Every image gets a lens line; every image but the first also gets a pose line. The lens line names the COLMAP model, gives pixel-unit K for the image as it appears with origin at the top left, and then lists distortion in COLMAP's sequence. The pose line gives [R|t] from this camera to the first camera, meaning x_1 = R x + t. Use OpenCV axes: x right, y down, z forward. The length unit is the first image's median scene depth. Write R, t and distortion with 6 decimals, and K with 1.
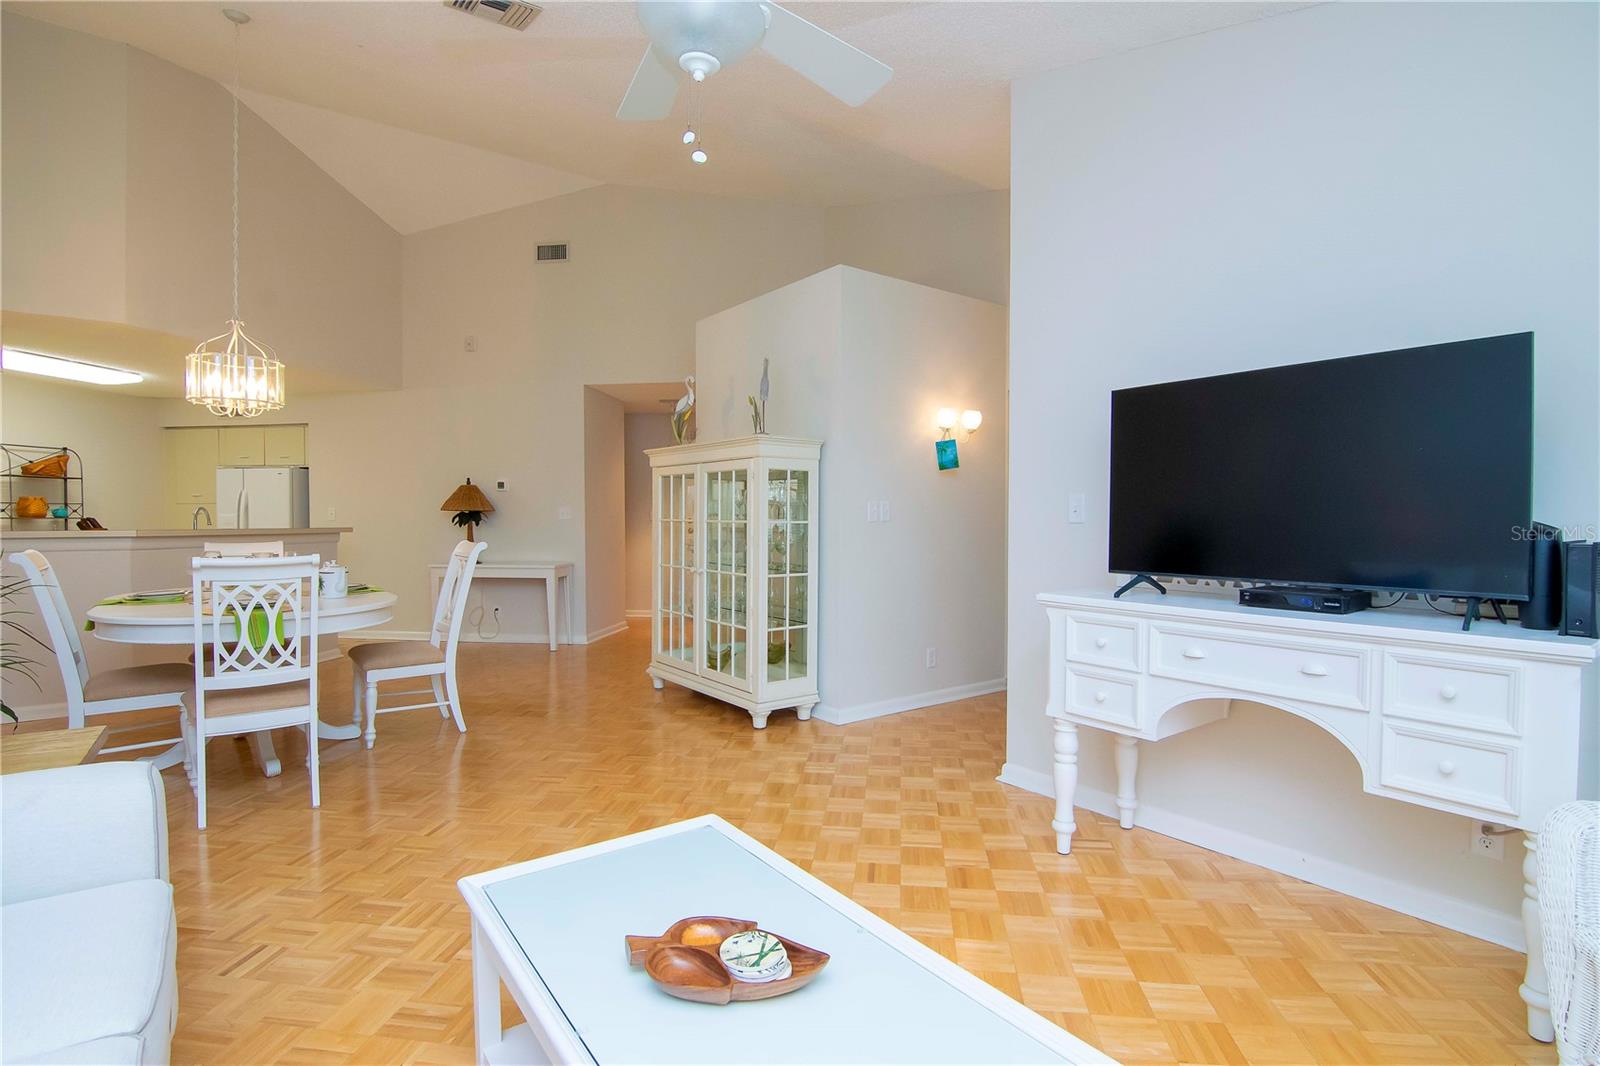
lens RADIAL K [[777.1, 0, 800.0], [0, 777.1, 533.0], [0, 0, 1]] dist [-0.033972, 0.000228]
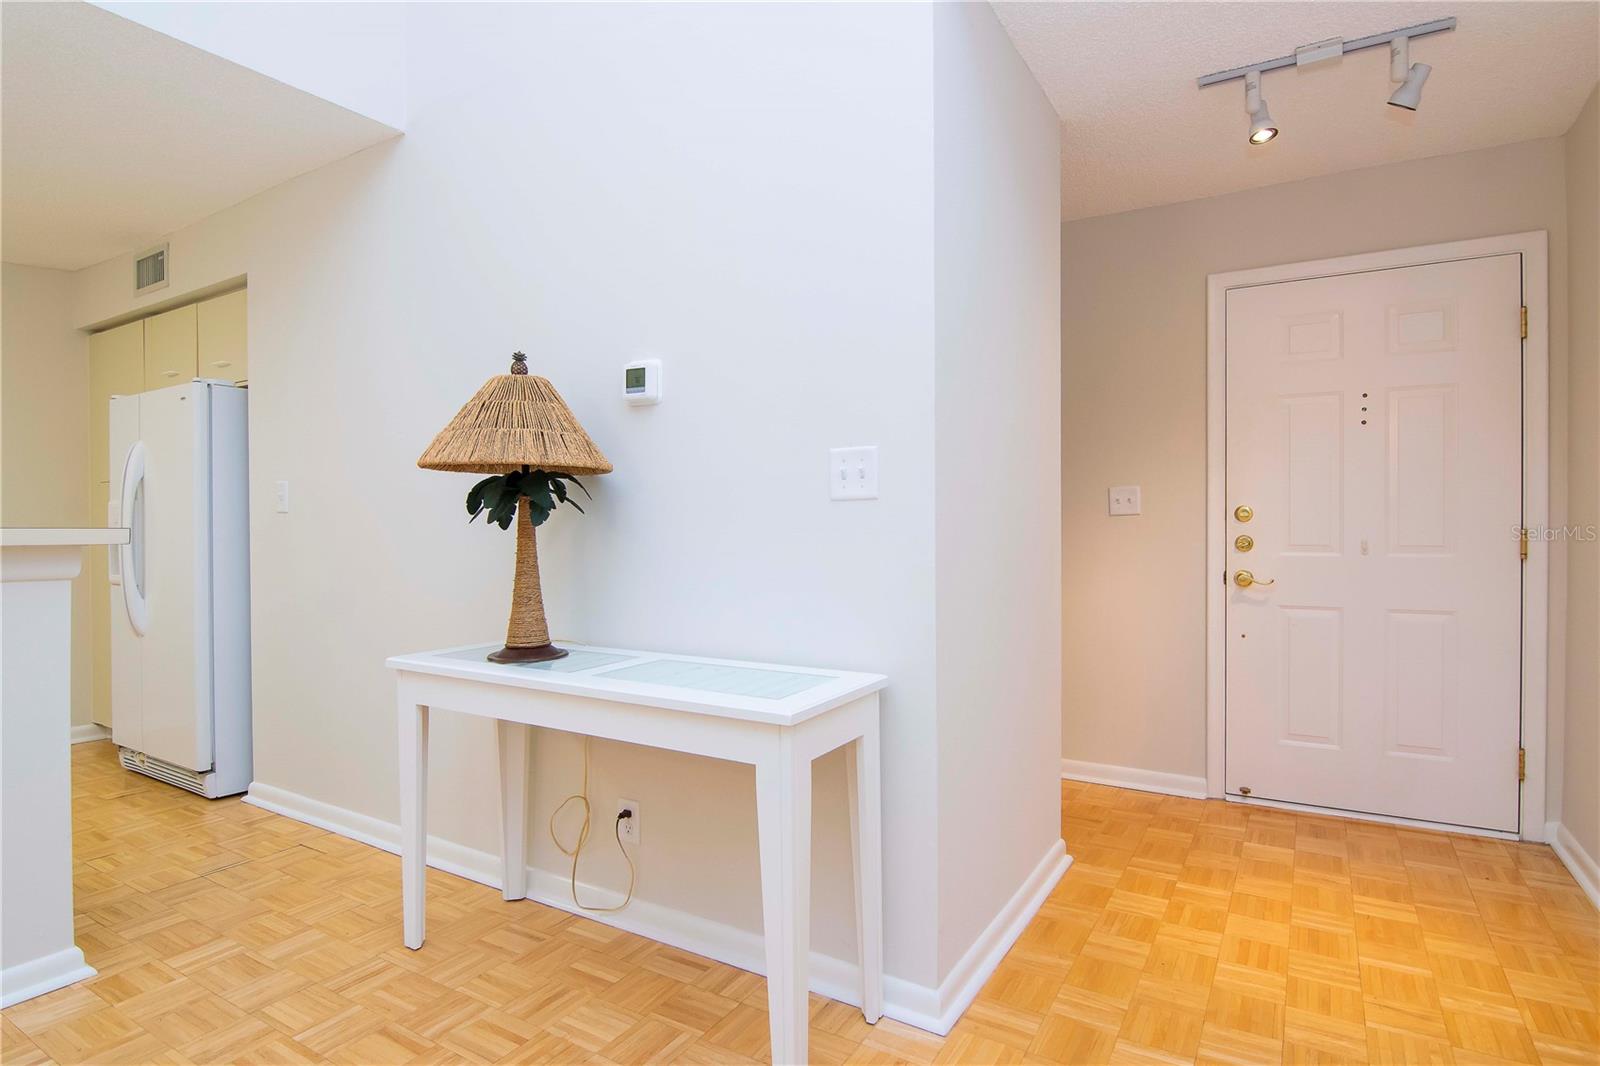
lens RADIAL K [[834.3, 0, 789.7], [0, 834.3, 533.2], [0, 0, 1]] dist [-0.001299, -0.013239]
pose [[0.917057, 0.000934, -0.398756, -0.334412], [-0.005272, 0.999938, -0.009781, -0.005369], [0.398722, 0.011072, 0.917005, 1.161723]]
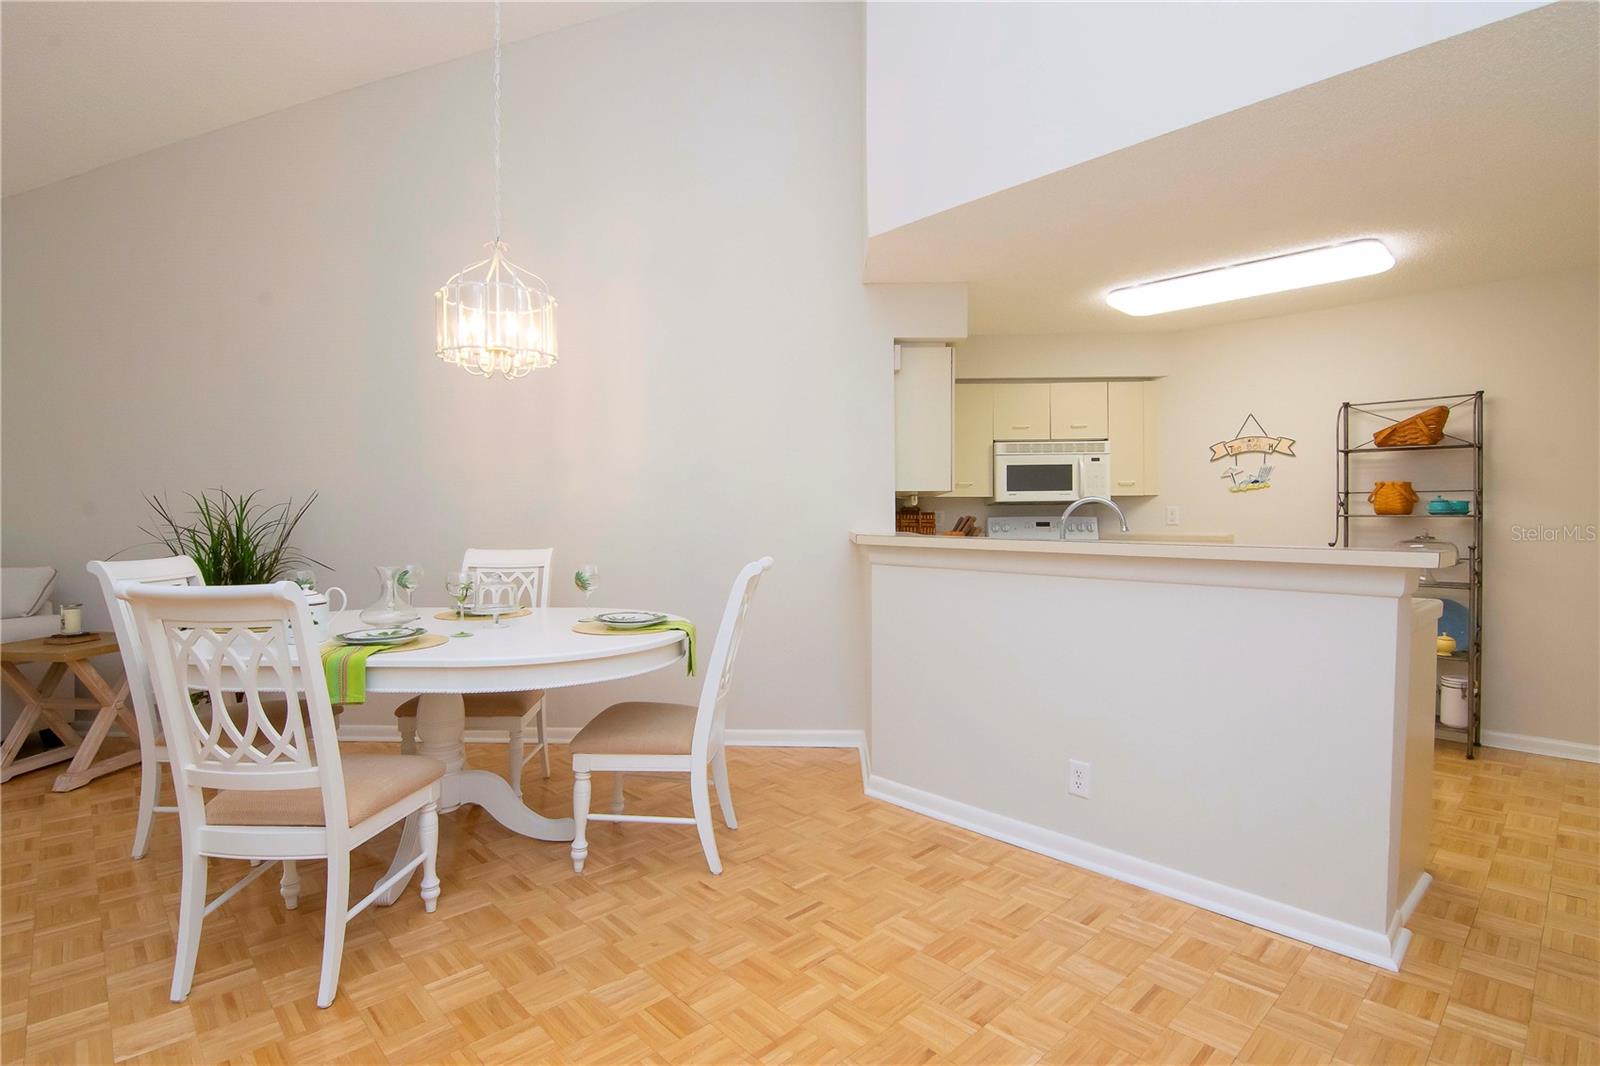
lens RADIAL K [[788.9, 0, 789.1], [0, 788.9, 525.4], [0, 0, 1]] dist [-0.005922, -0.012408]
pose [[-0.629686, 0.011142, -0.776770, -0.295407], [-0.014618, 0.999550, 0.026188, -0.030619], [0.776713, 0.027845, -0.629239, 1.420536]]
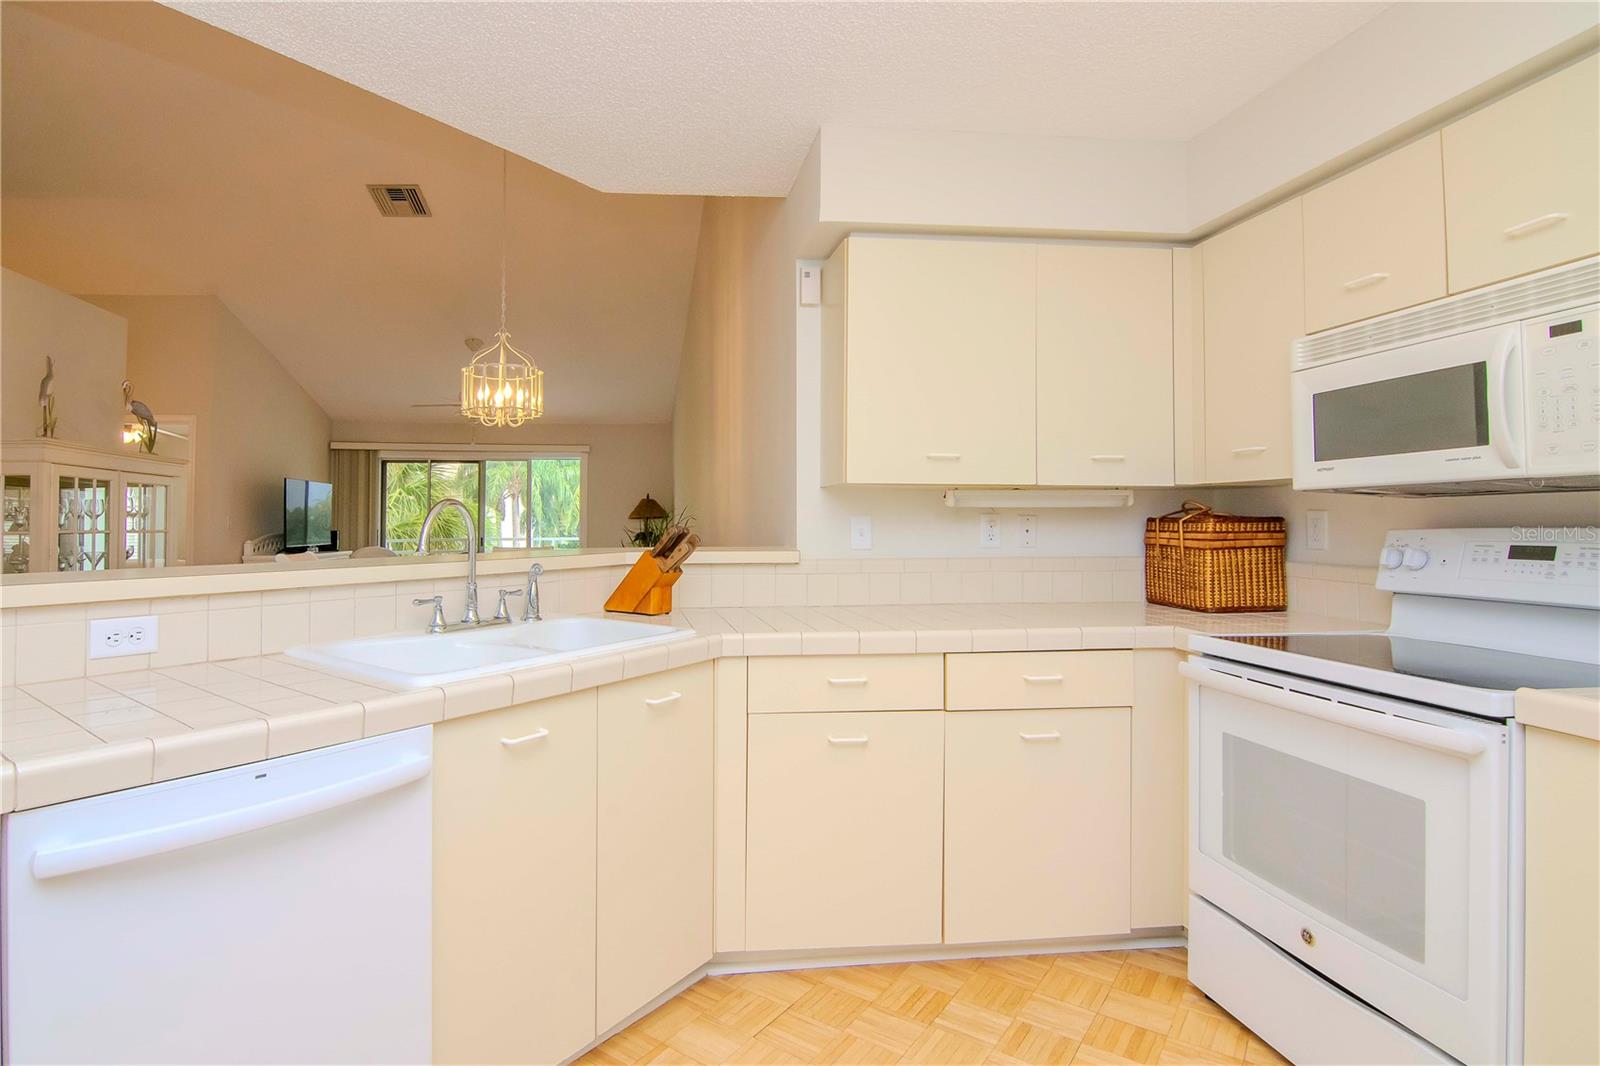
lens RADIAL K [[807.0, 0, 711.1], [0, 807.0, 506.9], [0, 0, 1]] dist [-0.000570, -0.014531]
pose [[-0.859162, 0.011672, 0.511571, -1.303103], [0.013937, 0.999903, 0.000593, -0.034502], [-0.511514, 0.007639, -0.859241, 1.498976]]
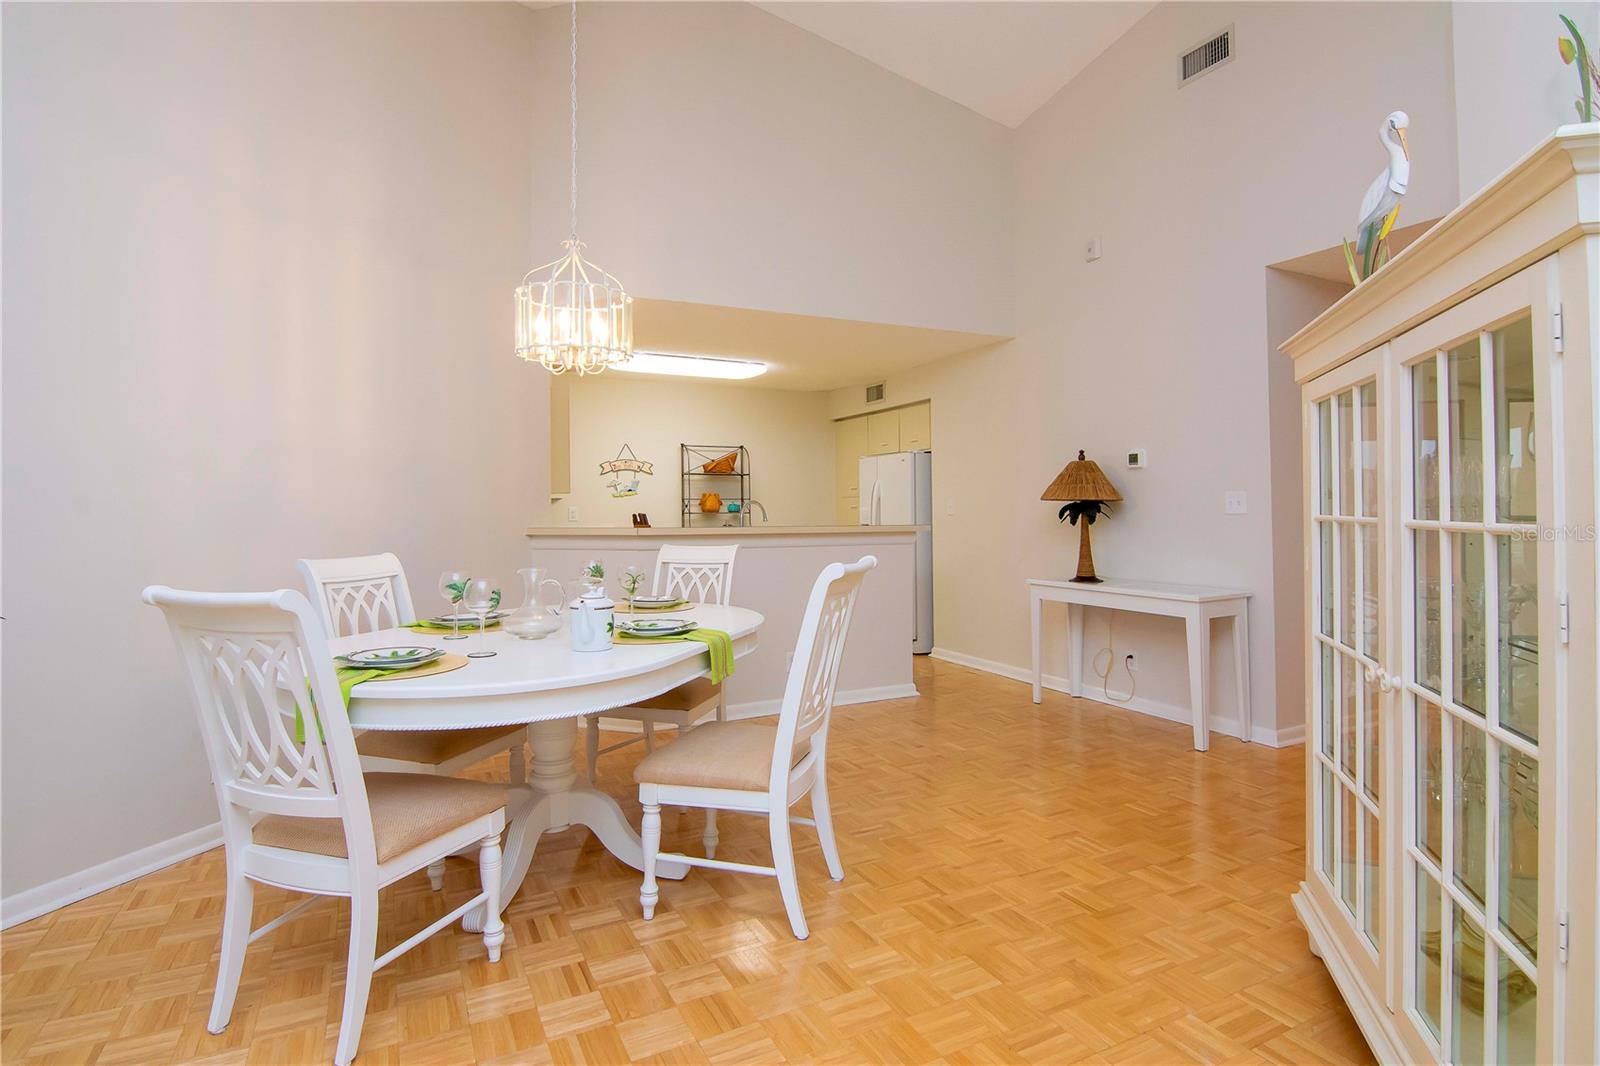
lens RADIAL K [[811.1, 0, 798.0], [0, 811.1, 496.5], [0, 0, 1]] dist [-0.016336, -0.000523]
pose [[0.557851, -0.018678, -0.829731, 0.006890], [-0.010434, 0.999510, -0.029515, -0.014610], [0.829876, 0.025123, 0.557382, 0.639429]]
